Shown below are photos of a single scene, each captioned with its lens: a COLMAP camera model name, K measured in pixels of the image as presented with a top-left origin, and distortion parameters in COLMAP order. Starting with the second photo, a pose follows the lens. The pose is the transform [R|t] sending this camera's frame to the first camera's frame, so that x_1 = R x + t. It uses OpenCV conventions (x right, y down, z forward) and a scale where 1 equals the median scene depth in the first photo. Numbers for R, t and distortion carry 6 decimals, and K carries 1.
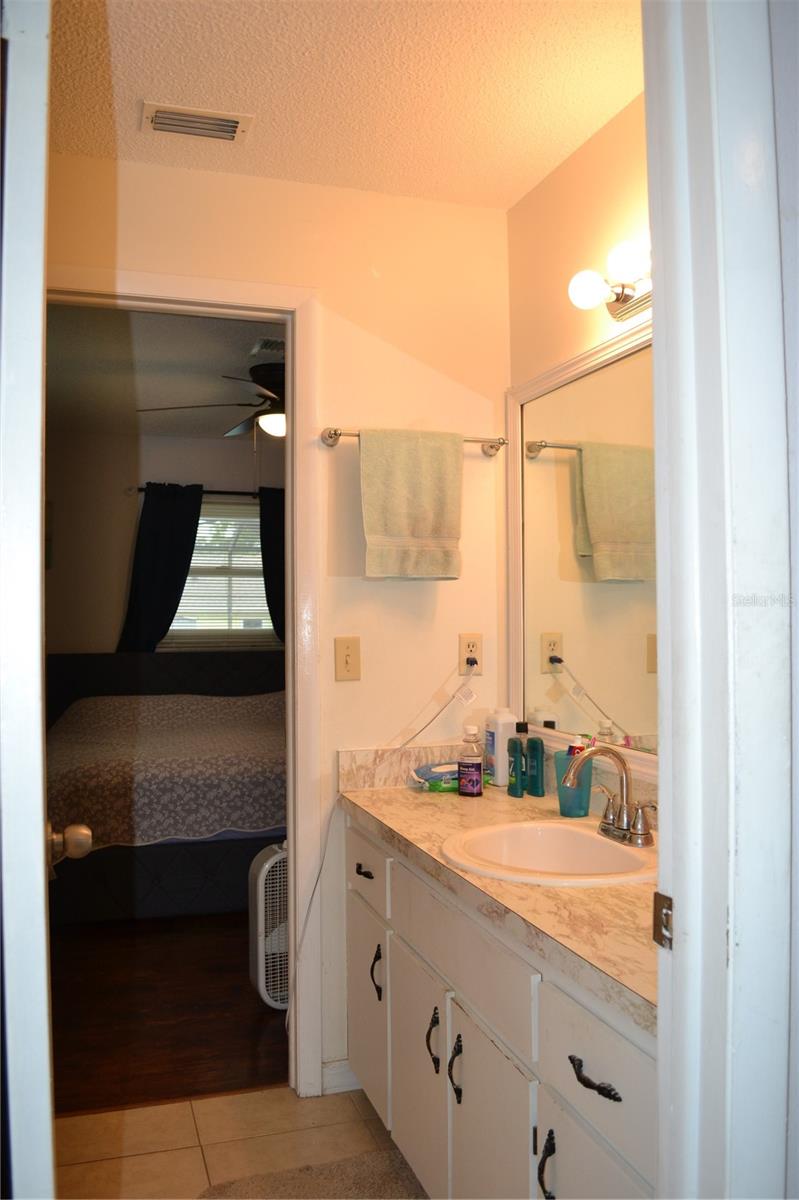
lens RADIAL K [[994.8, 0, 399.5], [0, 994.8, 600.0], [0, 0, 1]] dist [-0.098948, 0.003598]
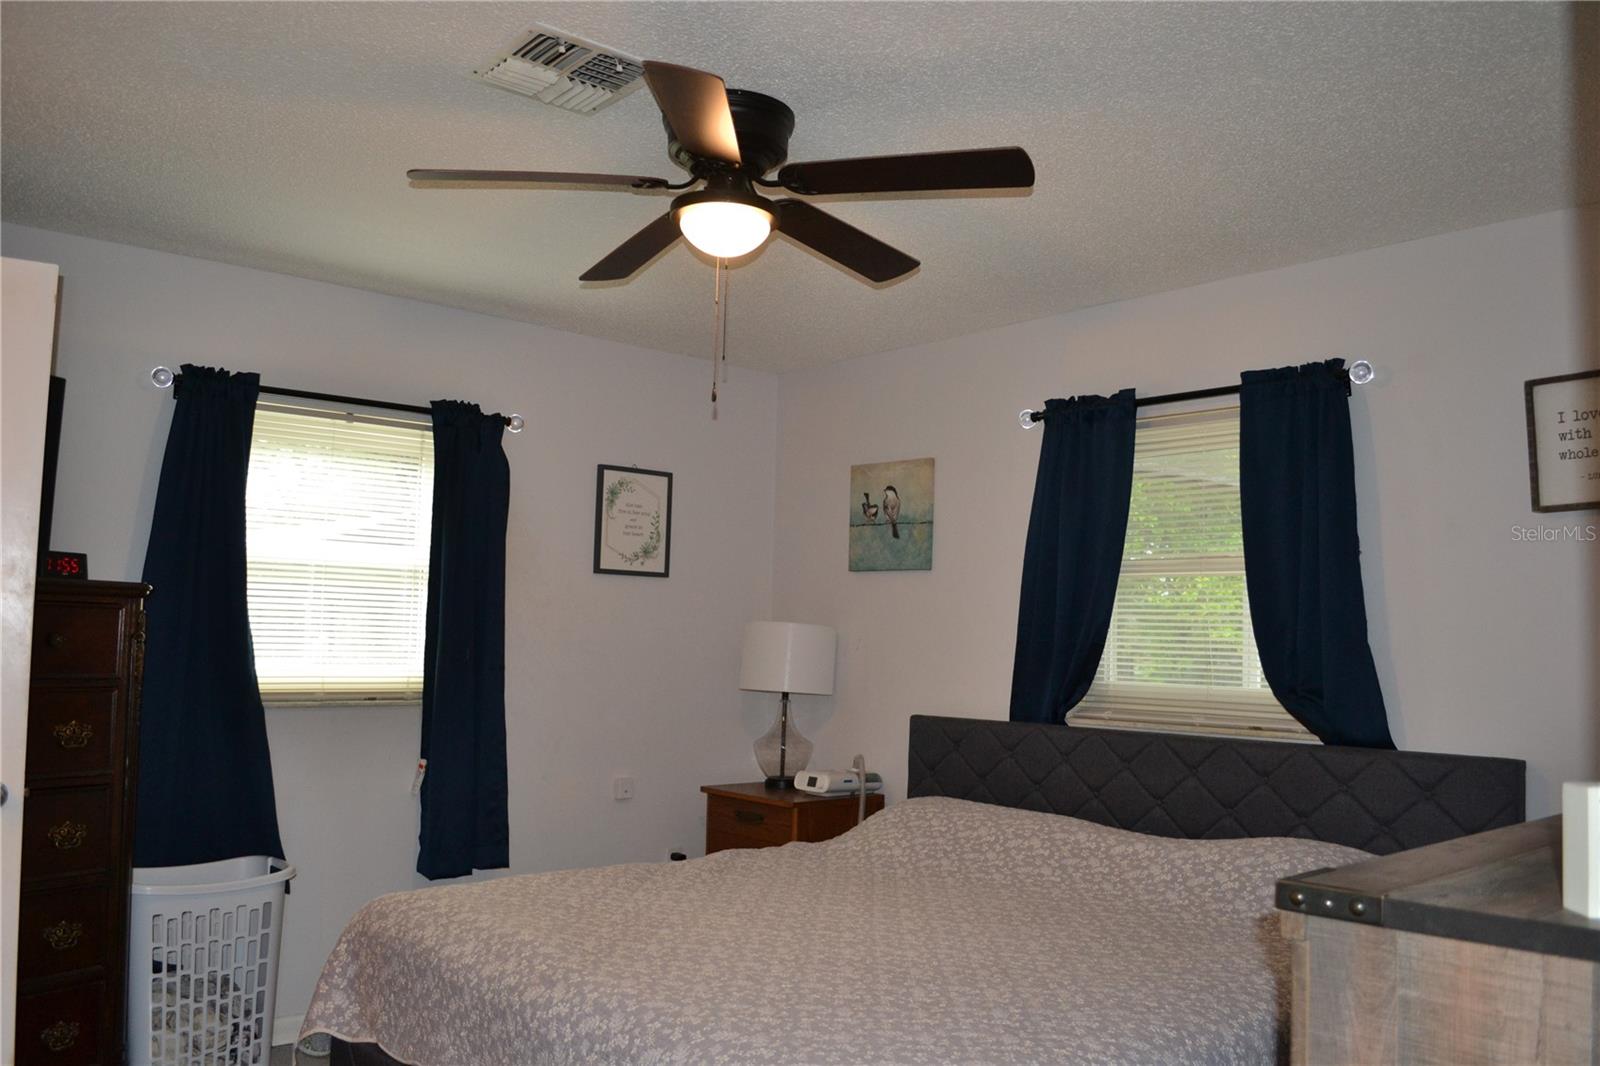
lens RADIAL K [[1280.5, 0, 800.6], [0, 1280.5, 540.7], [0, 0, 1]] dist [-0.084656, 0.013010]
pose [[0.403829, -0.059590, -0.912891, 0.309234], [-0.018287, 0.997151, -0.073180, 0.007684], [0.914652, 0.046246, 0.401589, 0.608497]]
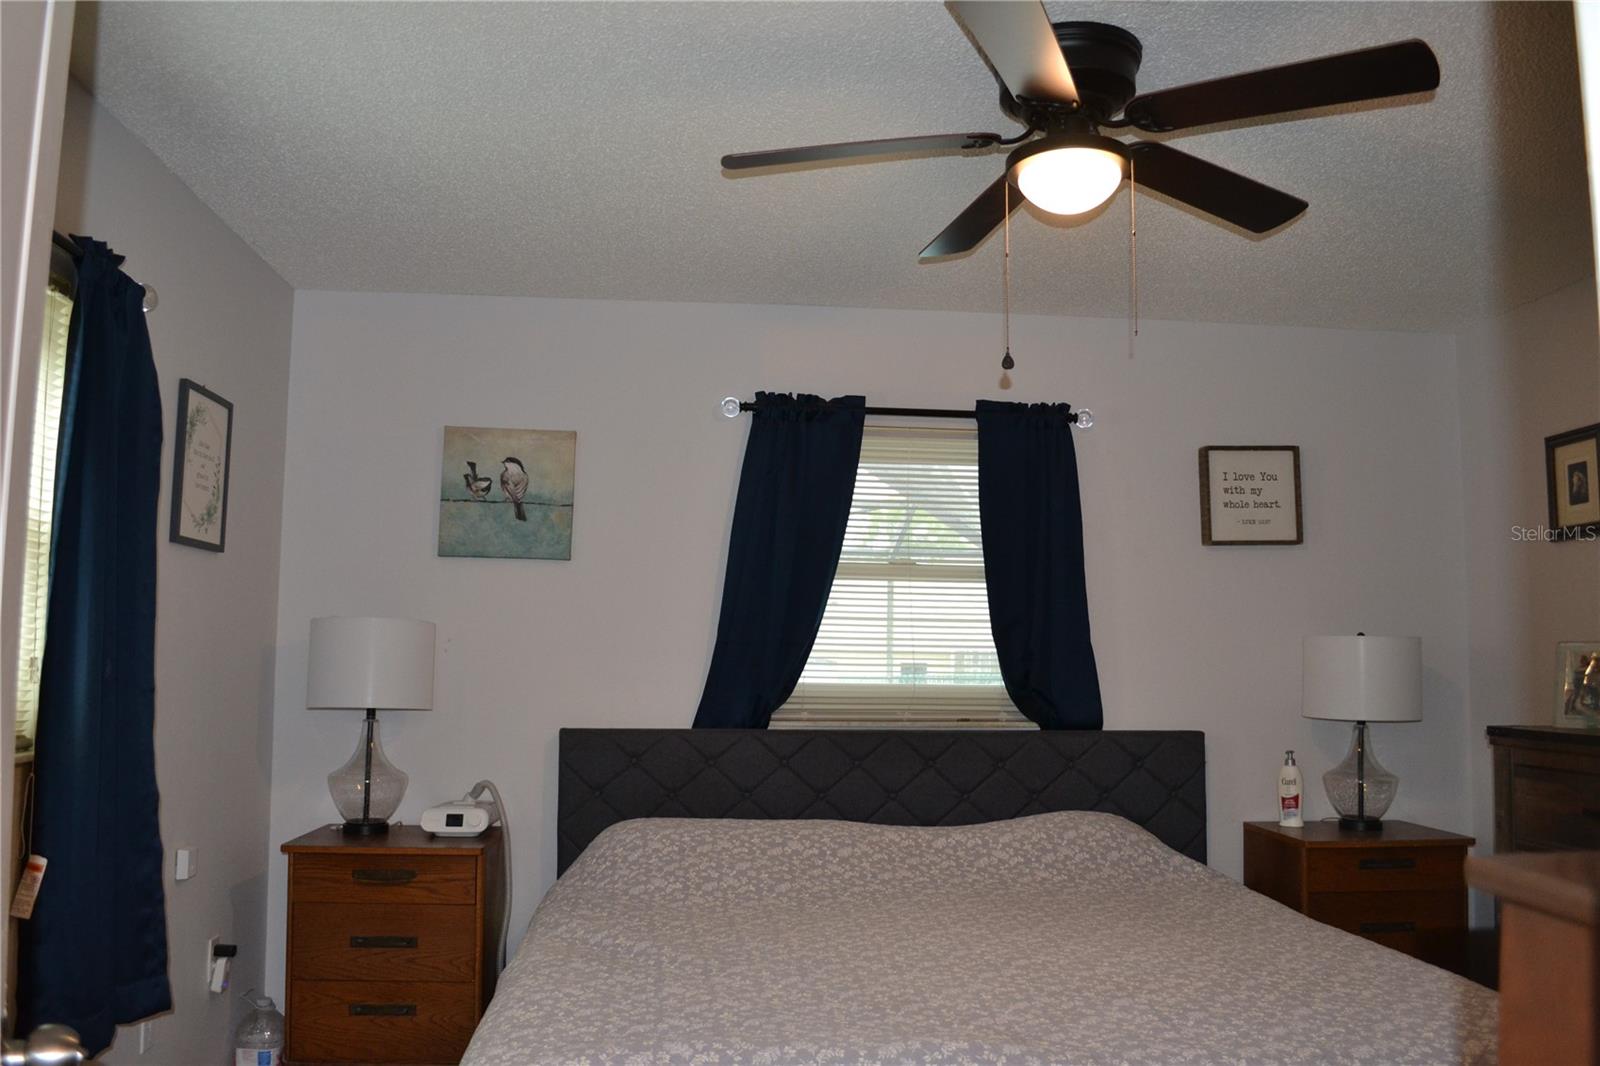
lens RADIAL K [[1107.2, 0, 800.0], [0, 1107.2, 533.0], [0, 0, 1]] dist [-0.102282, -0.000187]
pose [[0.974410, -0.008212, -0.224627, -0.106938], [-0.012657, 0.995742, -0.091309, 0.004636], [0.224420, 0.091816, 0.970157, 0.458988]]
